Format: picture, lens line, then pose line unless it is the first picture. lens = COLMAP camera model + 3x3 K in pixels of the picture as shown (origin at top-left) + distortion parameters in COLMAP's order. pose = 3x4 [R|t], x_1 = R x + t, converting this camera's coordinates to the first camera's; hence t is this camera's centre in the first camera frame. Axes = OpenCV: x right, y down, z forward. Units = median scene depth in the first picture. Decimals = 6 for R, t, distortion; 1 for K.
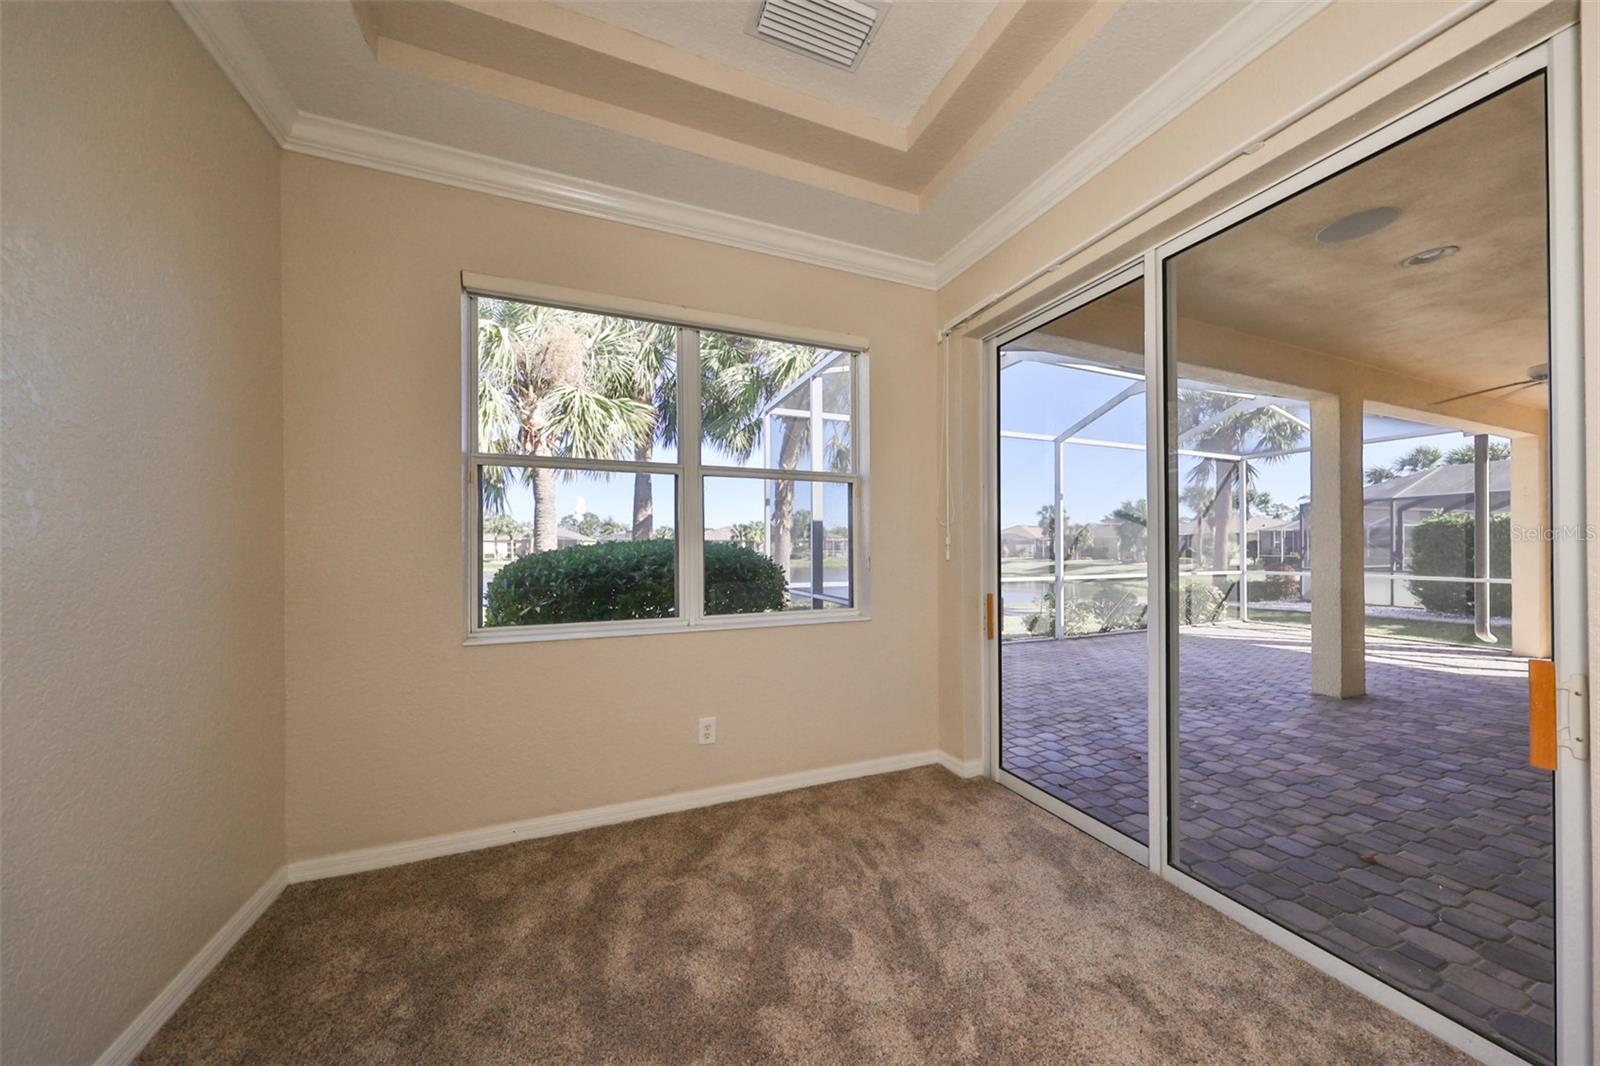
lens RADIAL K [[476.1, 0, 781.8], [0, 476.1, 539.4], [0, 0, 1]] dist [-0.000161, 0.000024]
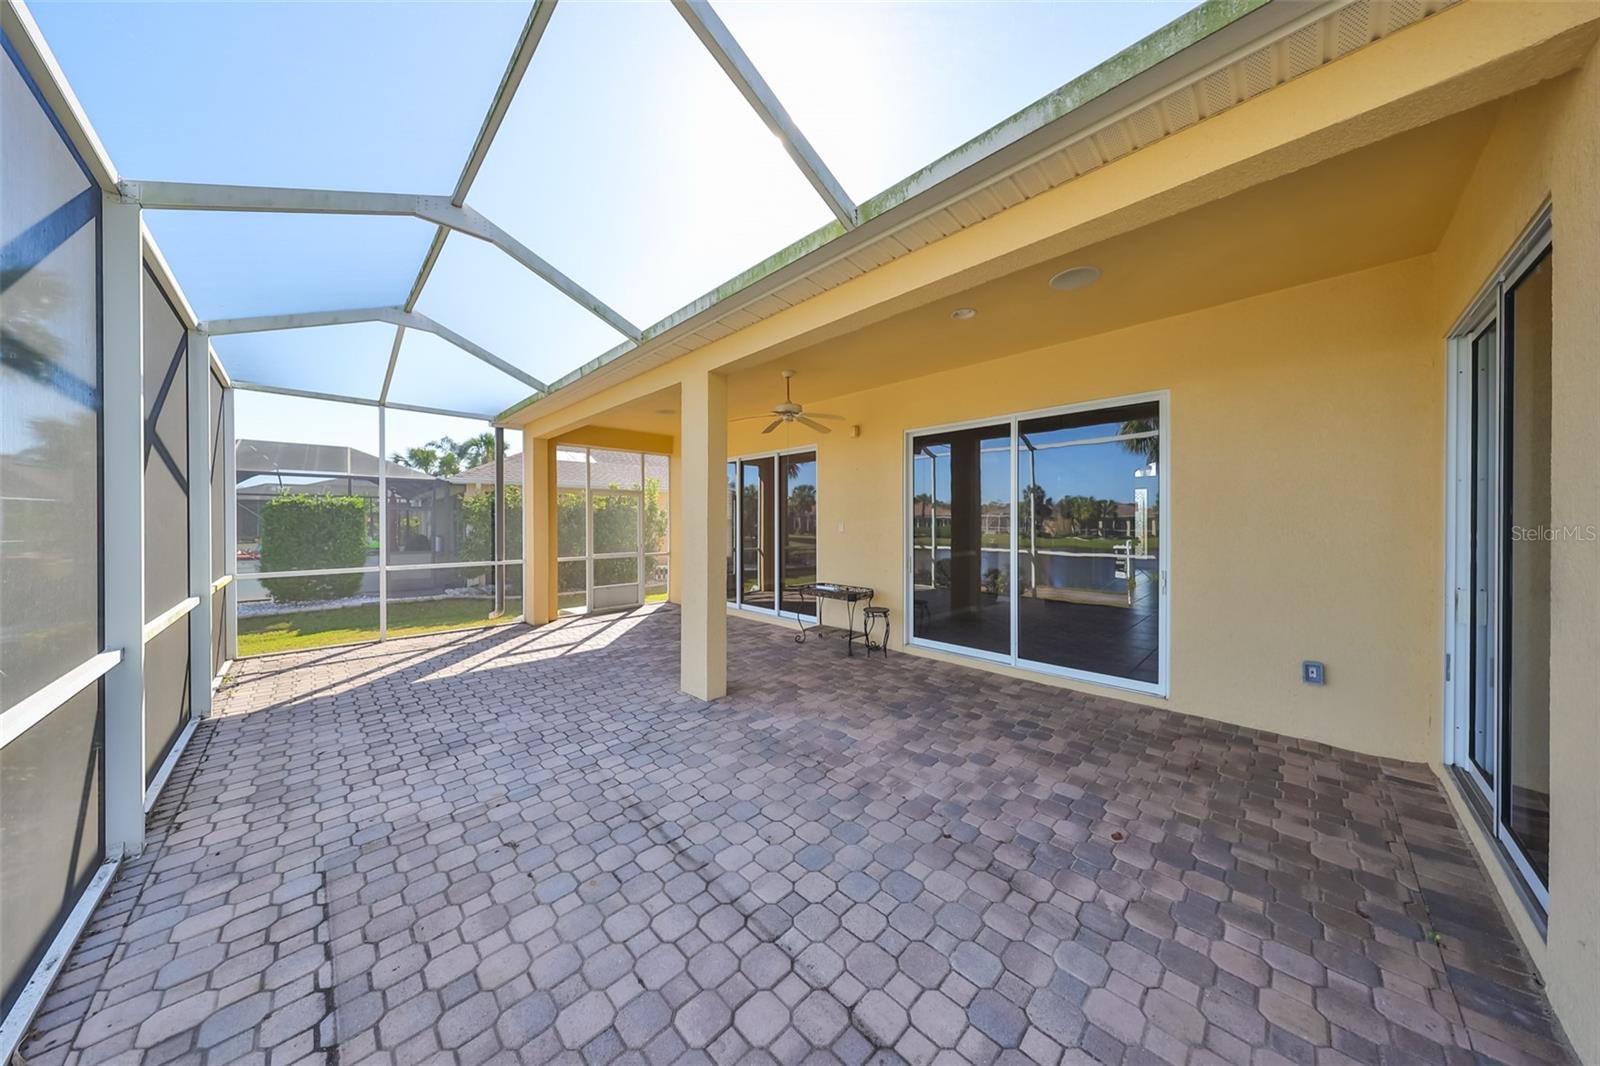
lens RADIAL K [[504.3, 0, 799.1], [0, 504.3, 526.3], [0, 0, 1]] dist [-0.001404, -0.000226]
pose [[-0.415895, -0.007299, 0.909383, 0.151608], [-0.006596, 0.999966, 0.005009, -0.015540], [-0.909389, -0.003916, -0.415929, 1.092268]]
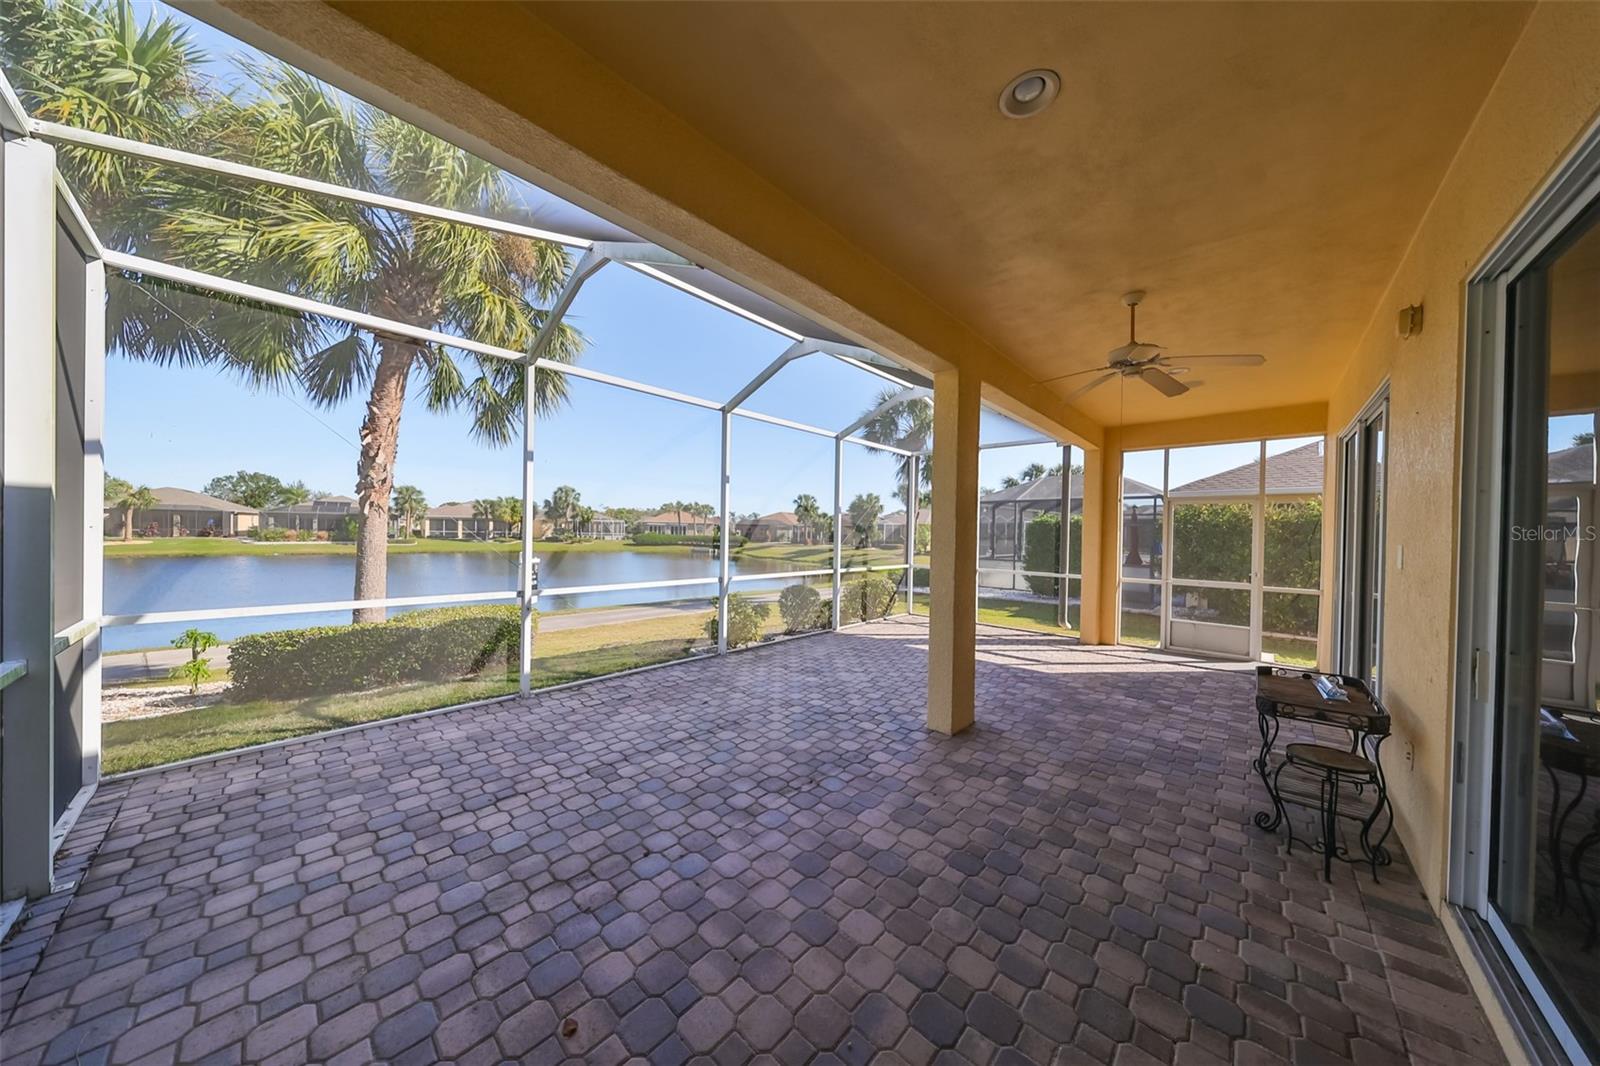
lens RADIAL K [[492.4, 0, 766.5], [0, 492.4, 527.9], [0, 0, 1]] dist [-0.000263, -0.000098]
pose [[0.907785, 0.019987, 0.418960, 0.436830], [-0.024860, 0.999672, 0.006176, -0.020591], [-0.418699, -0.016022, 0.907984, 0.305818]]
